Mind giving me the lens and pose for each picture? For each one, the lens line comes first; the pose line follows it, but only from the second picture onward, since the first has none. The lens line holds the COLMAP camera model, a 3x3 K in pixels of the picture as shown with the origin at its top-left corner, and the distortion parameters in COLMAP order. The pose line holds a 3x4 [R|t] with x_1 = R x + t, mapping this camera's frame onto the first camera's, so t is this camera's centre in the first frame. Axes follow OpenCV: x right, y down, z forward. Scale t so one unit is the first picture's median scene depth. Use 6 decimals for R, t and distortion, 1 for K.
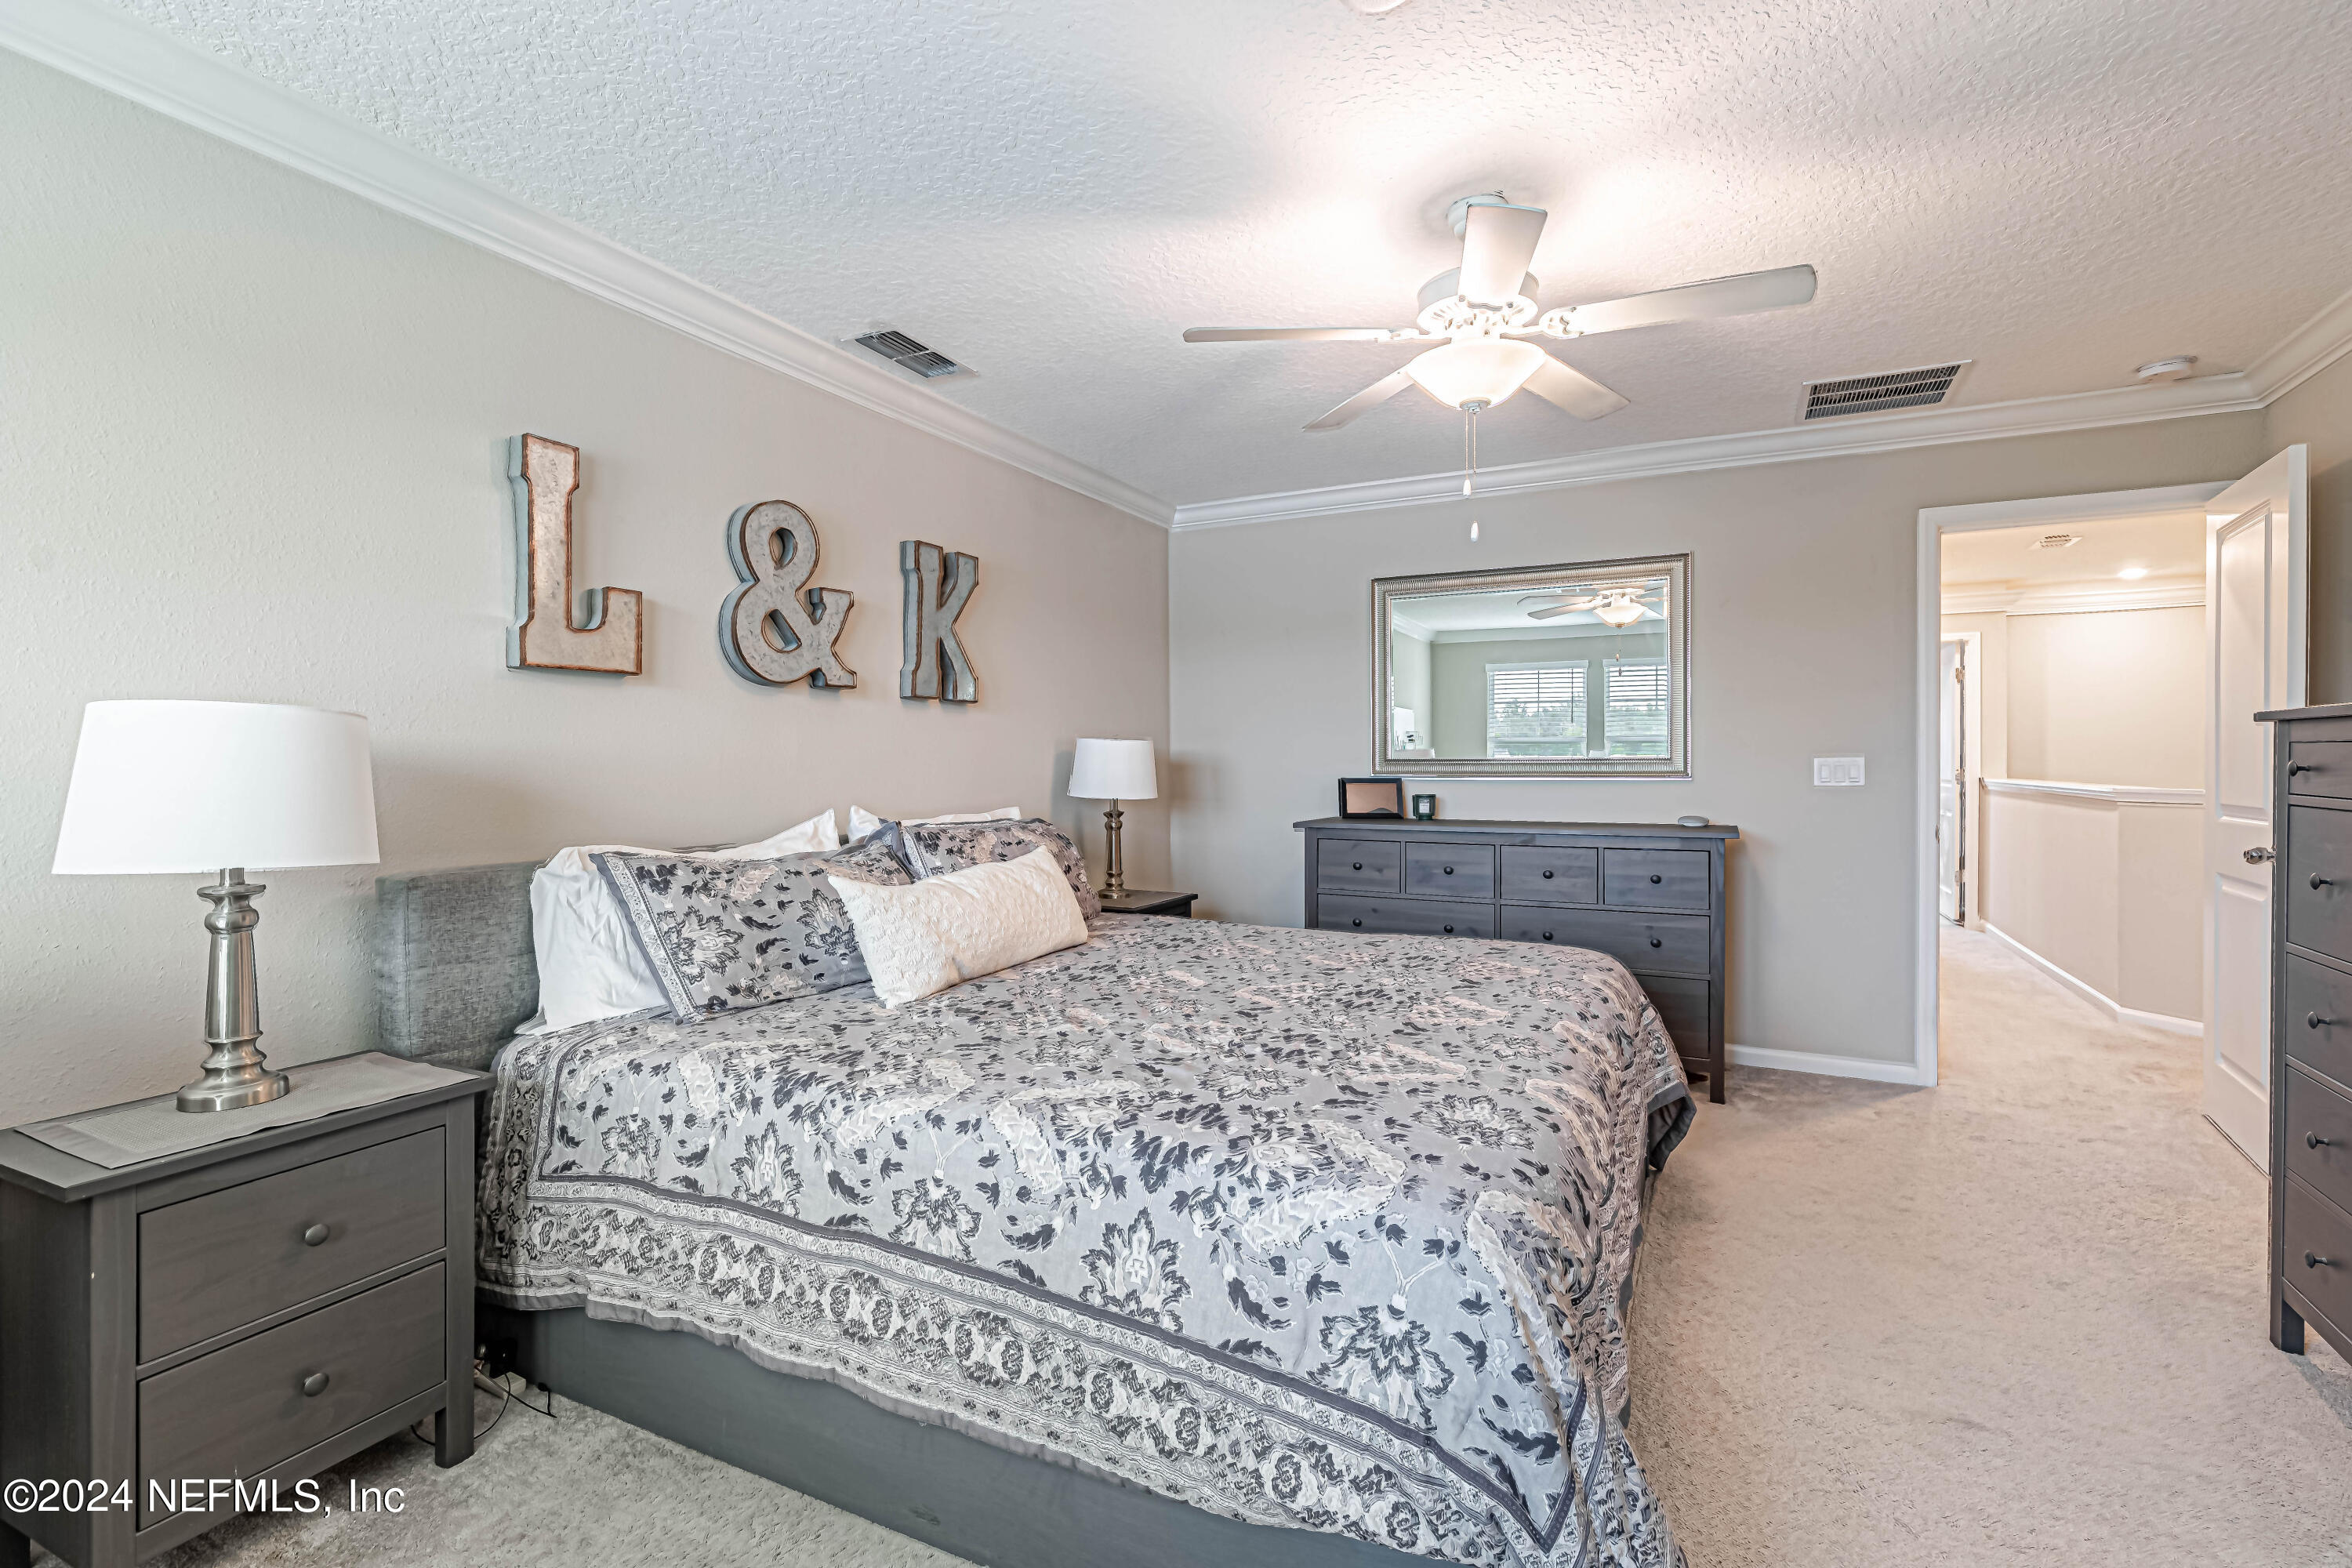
lens RADIAL K [[1060.2, 0, 1203.9], [0, 1060.2, 780.0], [0, 0, 1]] dist [0.002596, -0.000493]
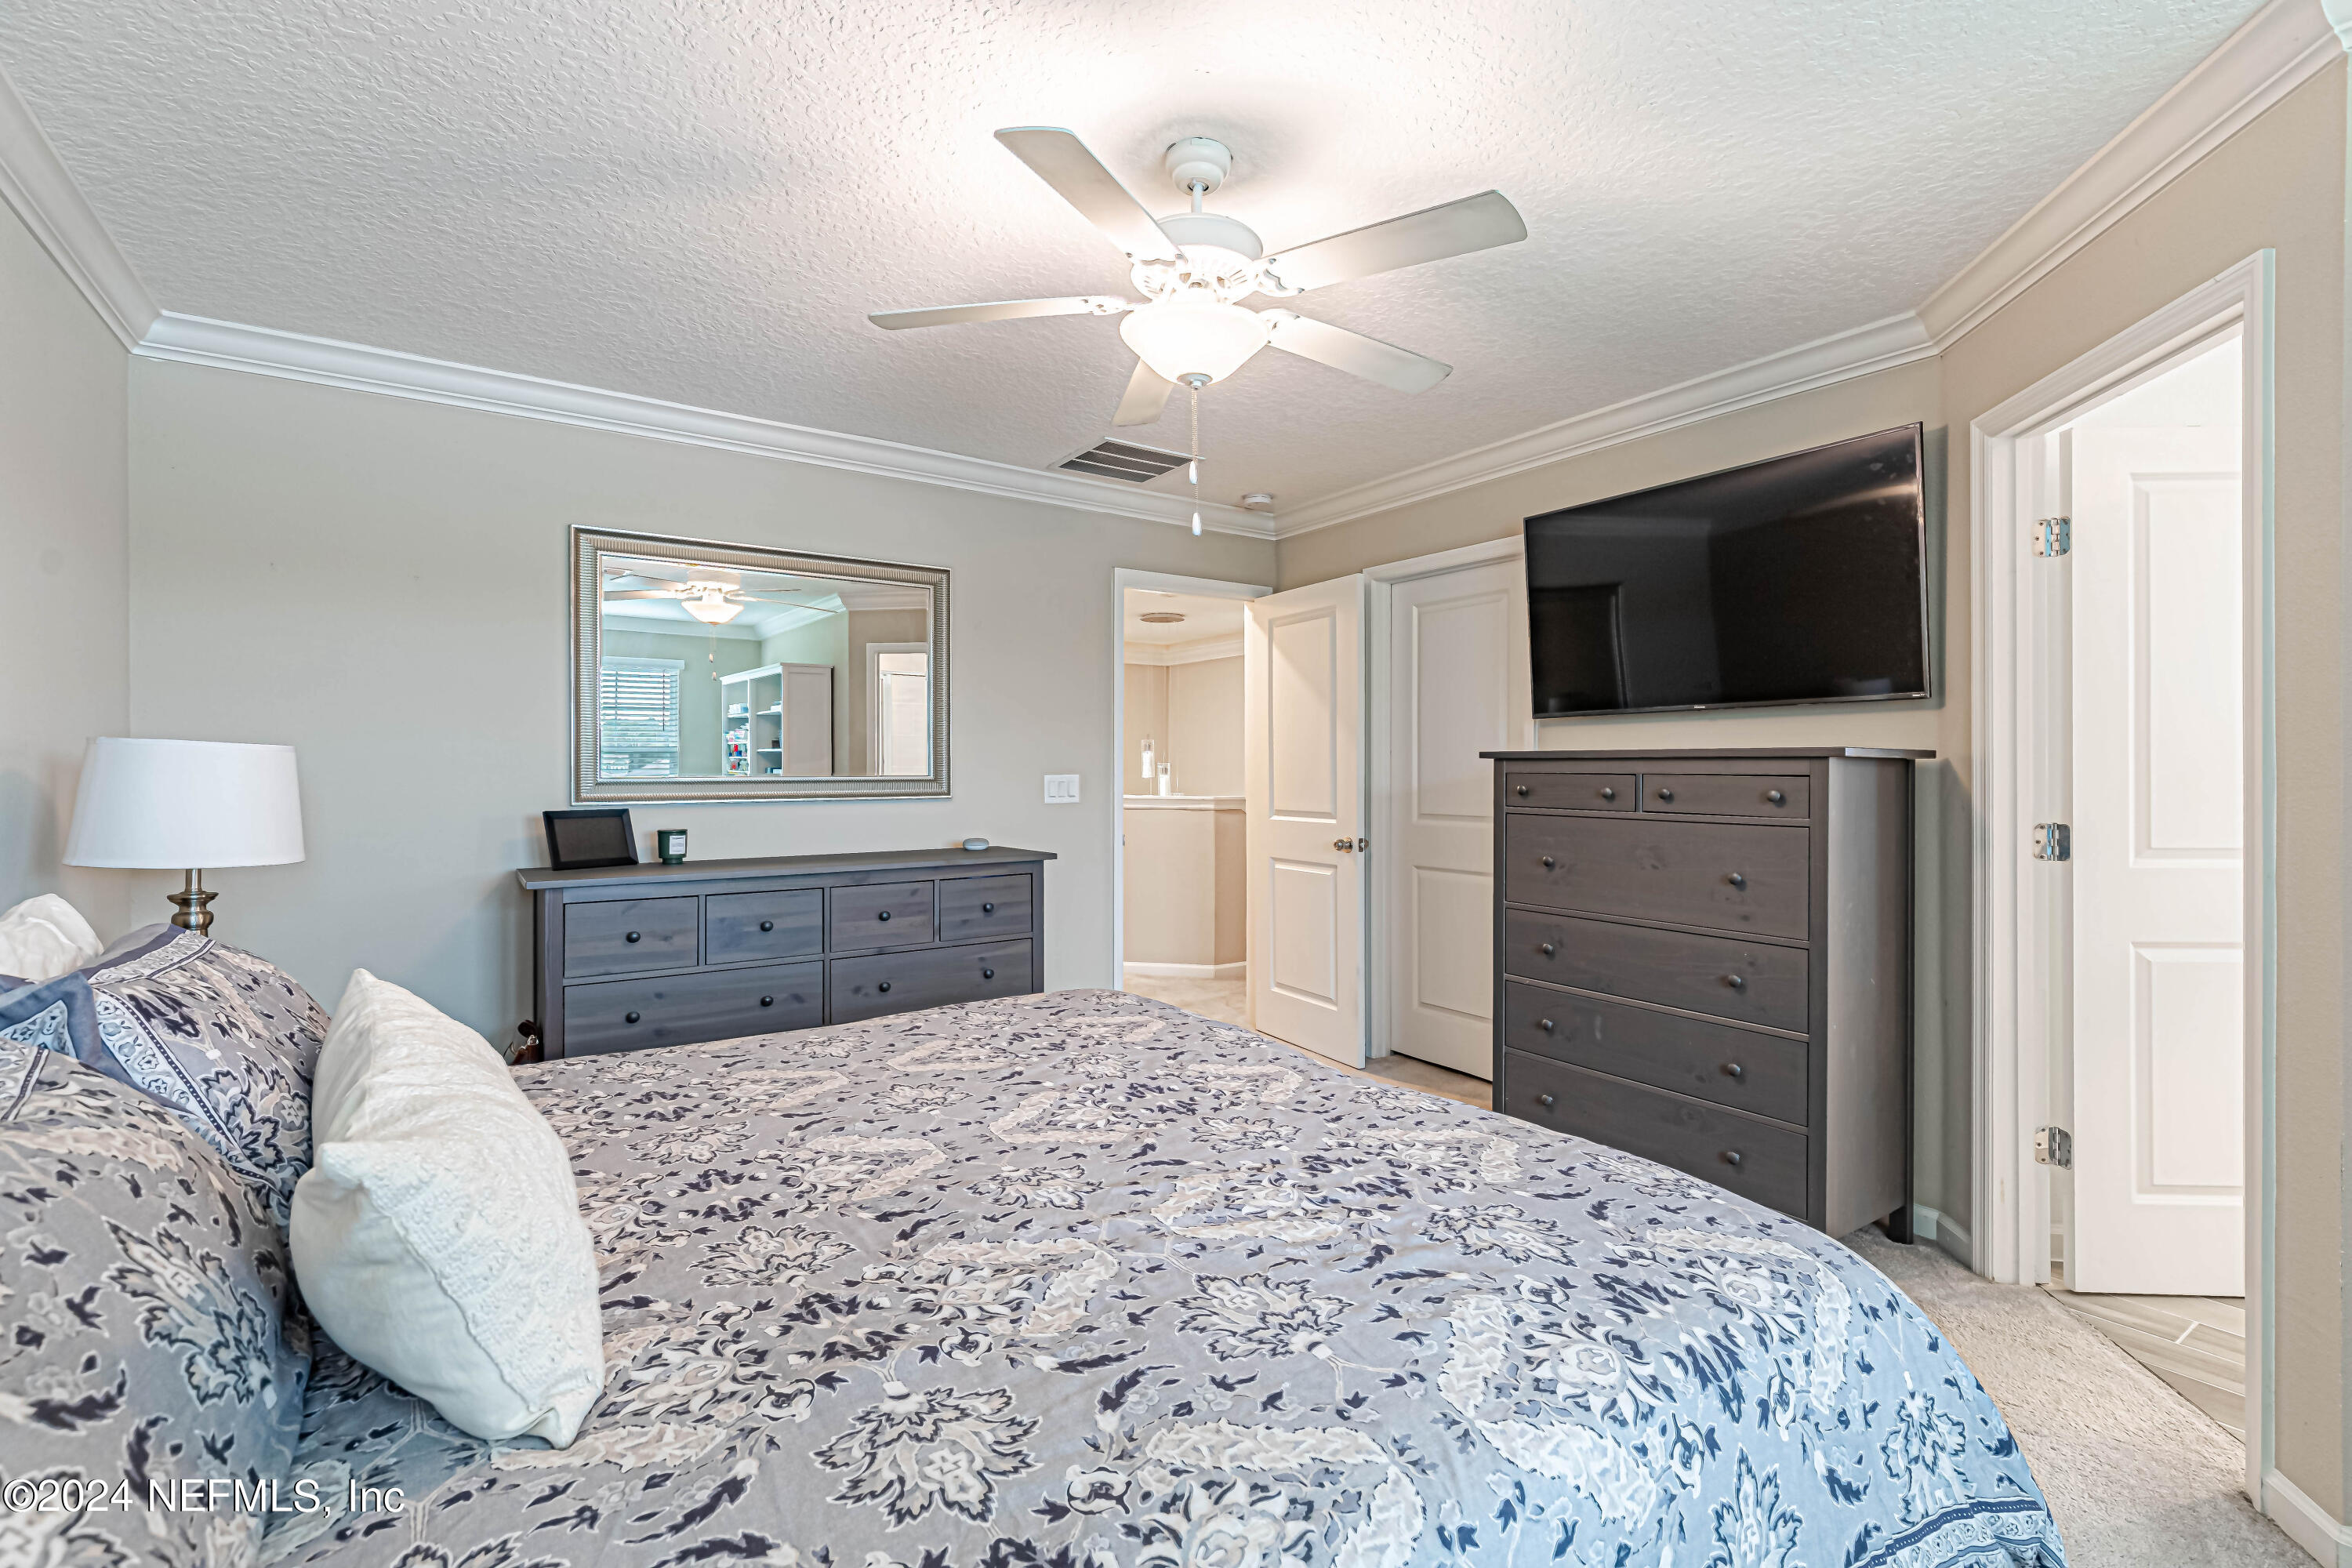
lens RADIAL K [[1060.2, 0, 1203.9], [0, 1060.2, 780.0], [0, 0, 1]] dist [0.002596, -0.000493]
pose [[0.473652, -0.009145, 0.880665, -0.314076], [0.012815, 0.999912, 0.003491, -0.021871], [-0.880619, 0.009632, 0.473727, 0.354456]]
